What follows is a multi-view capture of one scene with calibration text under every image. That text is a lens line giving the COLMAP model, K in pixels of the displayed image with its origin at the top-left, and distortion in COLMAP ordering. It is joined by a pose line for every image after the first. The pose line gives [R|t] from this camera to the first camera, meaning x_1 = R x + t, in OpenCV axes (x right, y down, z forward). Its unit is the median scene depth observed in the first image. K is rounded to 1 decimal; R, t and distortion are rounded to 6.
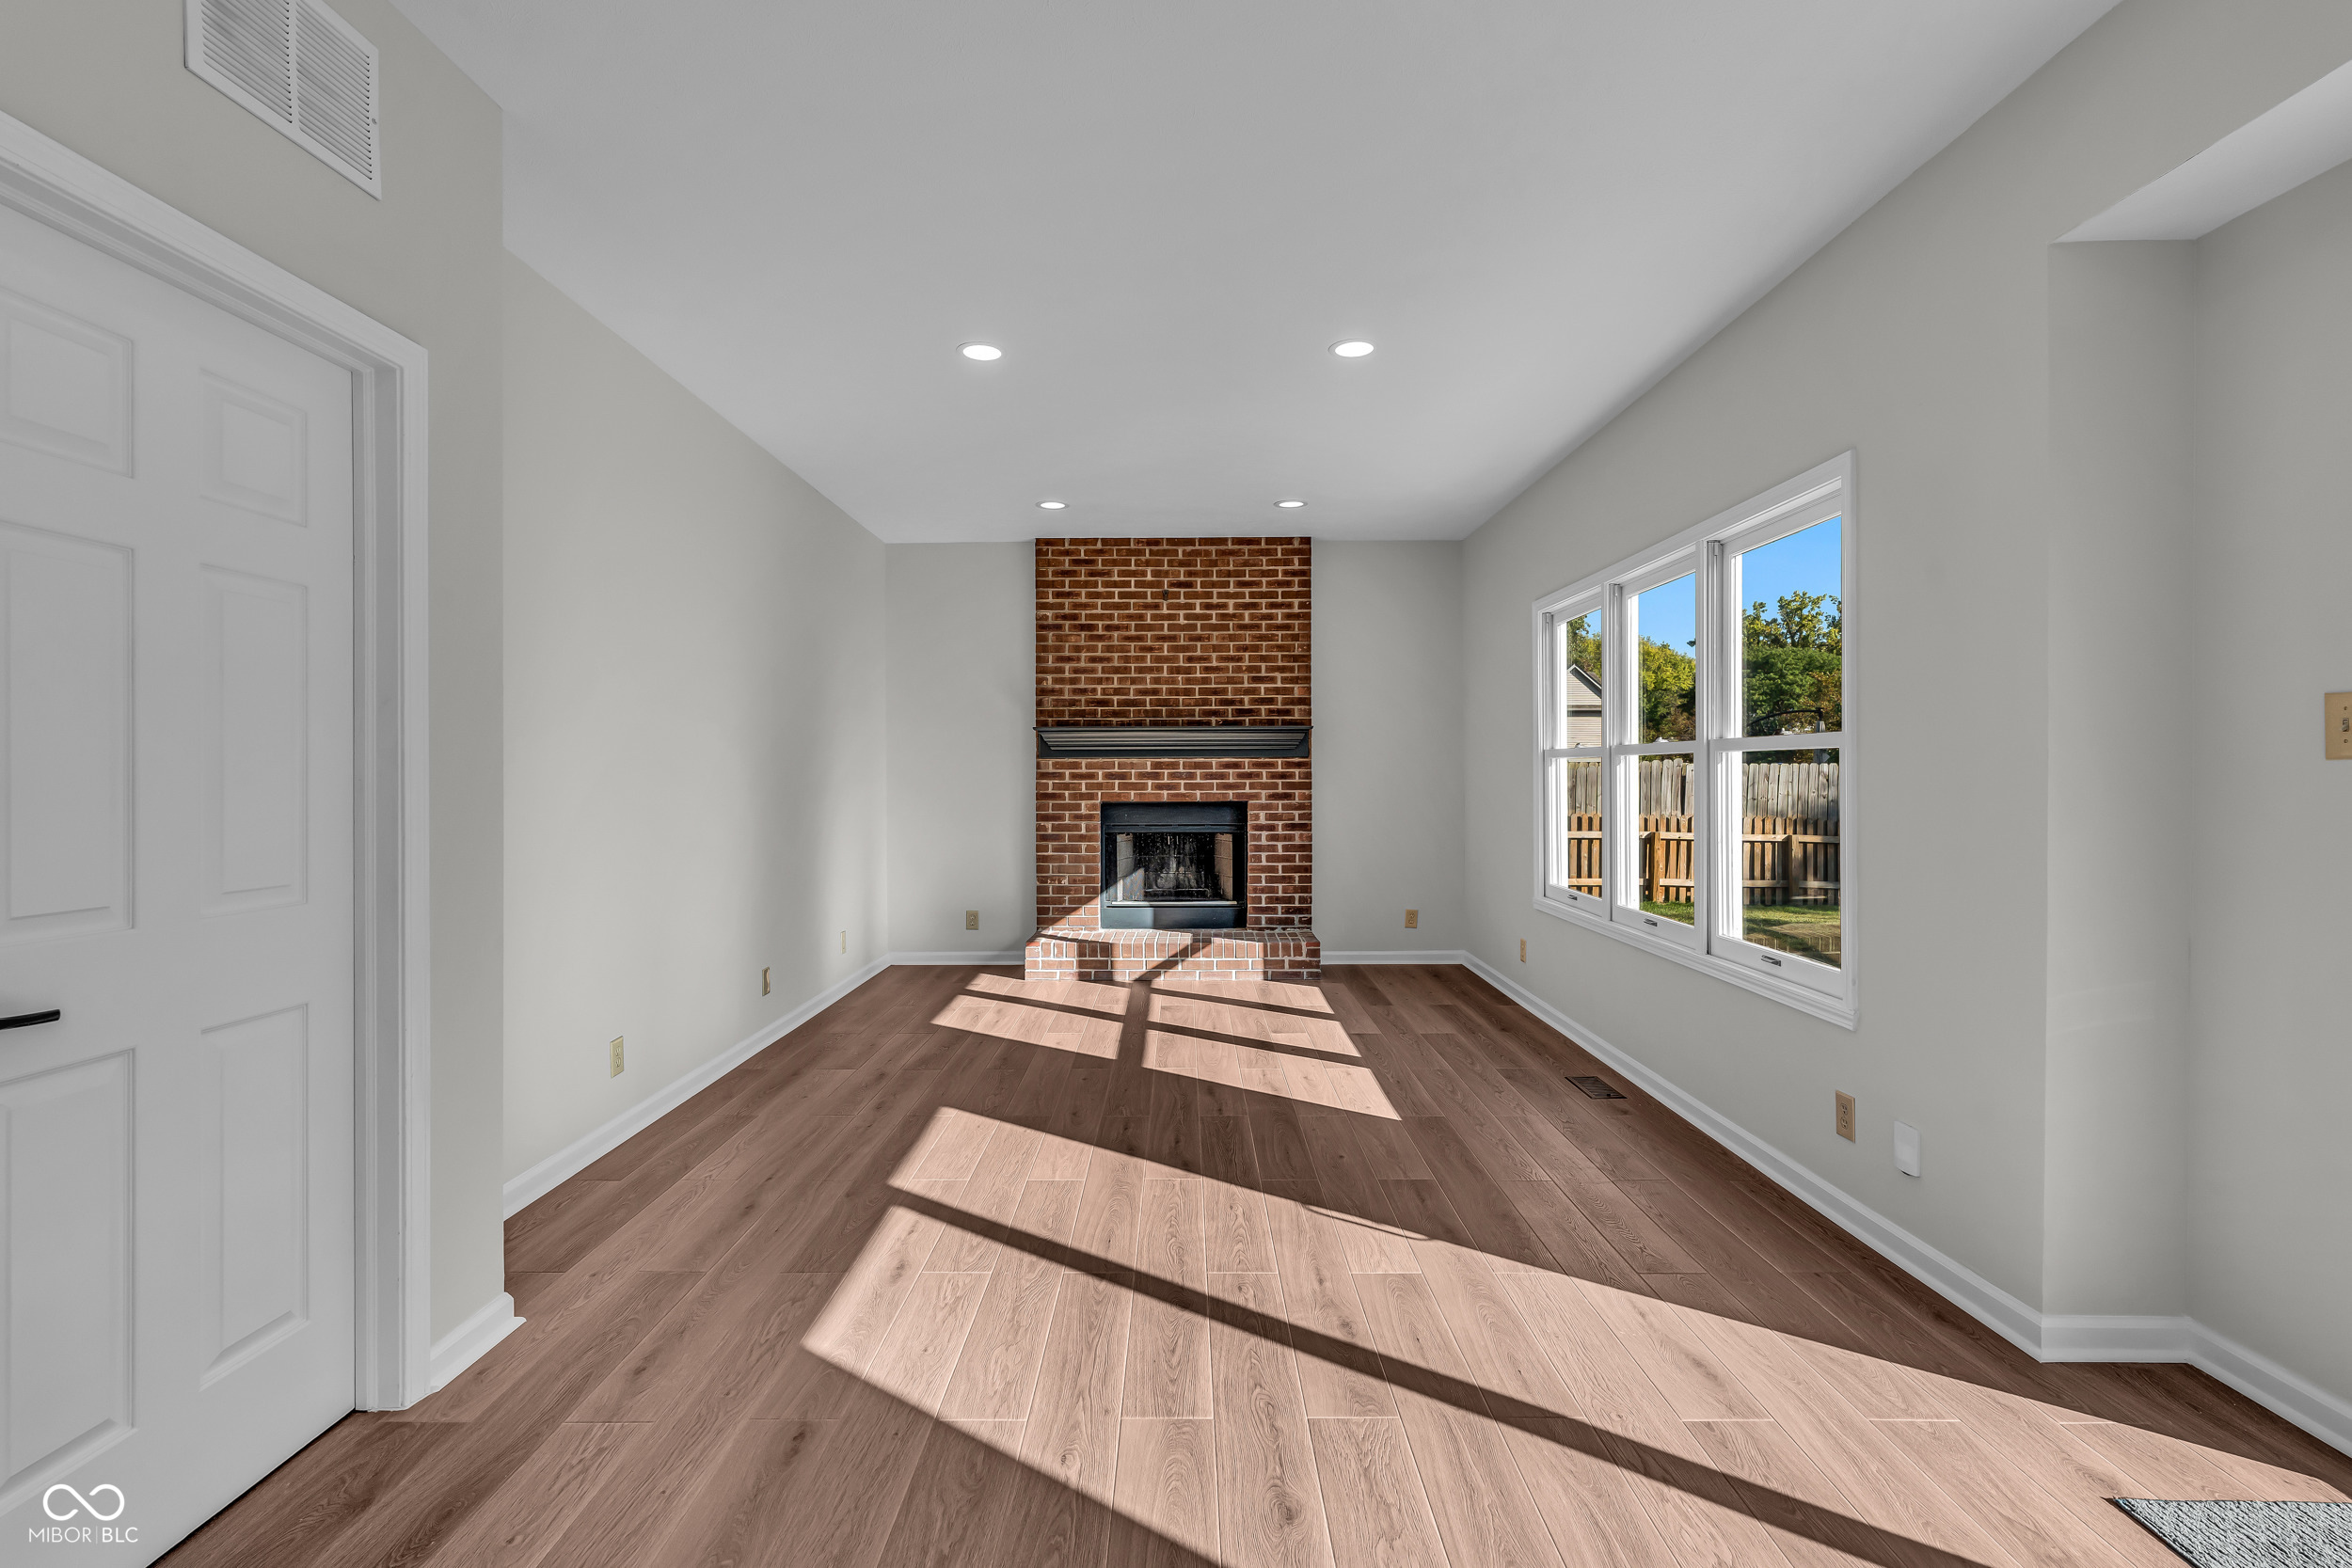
lens RADIAL K [[1066.7, 0, 1173.3], [0, 1066.7, 755.2], [0, 0, 1]] dist [-0.002798, 0.001182]
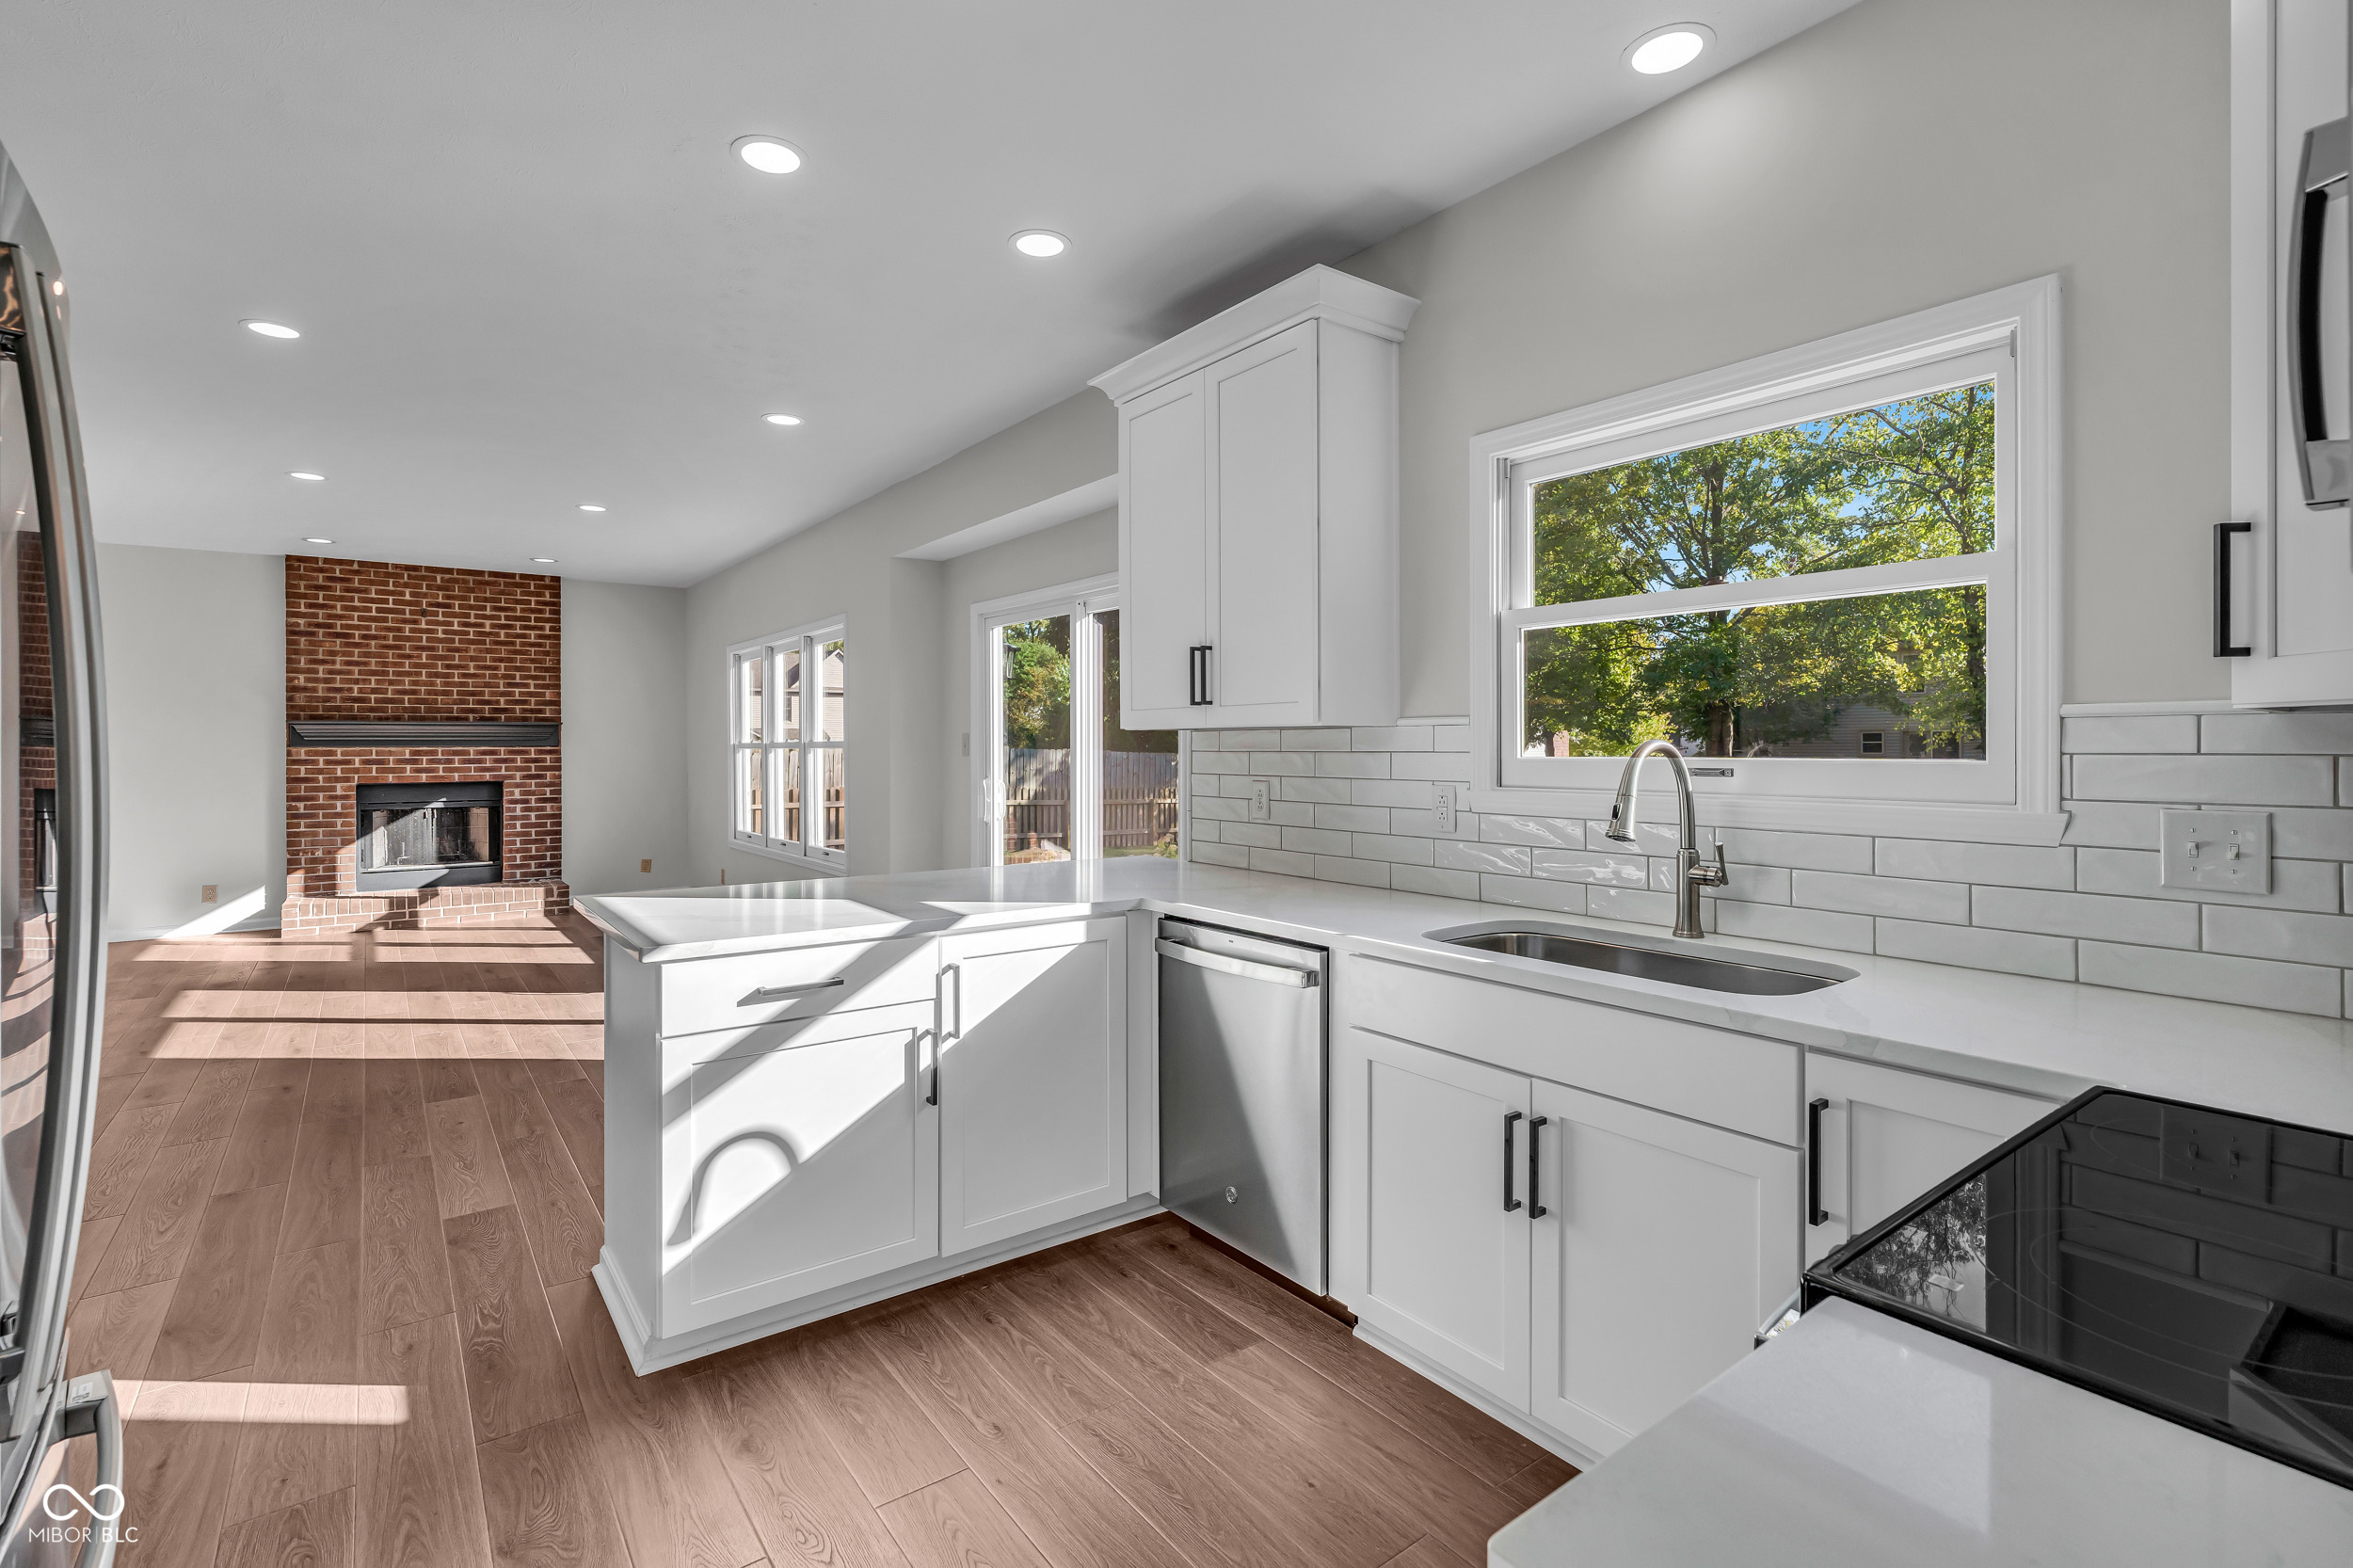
lens RADIAL K [[1067.3, 0, 1173.8], [0, 1067.3, 755.2], [0, 0, 1]] dist [-0.002798, 0.001182]
pose [[0.791451, -0.004109, 0.611219, -0.074041], [-0.008335, 0.999812, 0.017514, -0.016222], [-0.611176, -0.018956, 0.791268, -0.485732]]
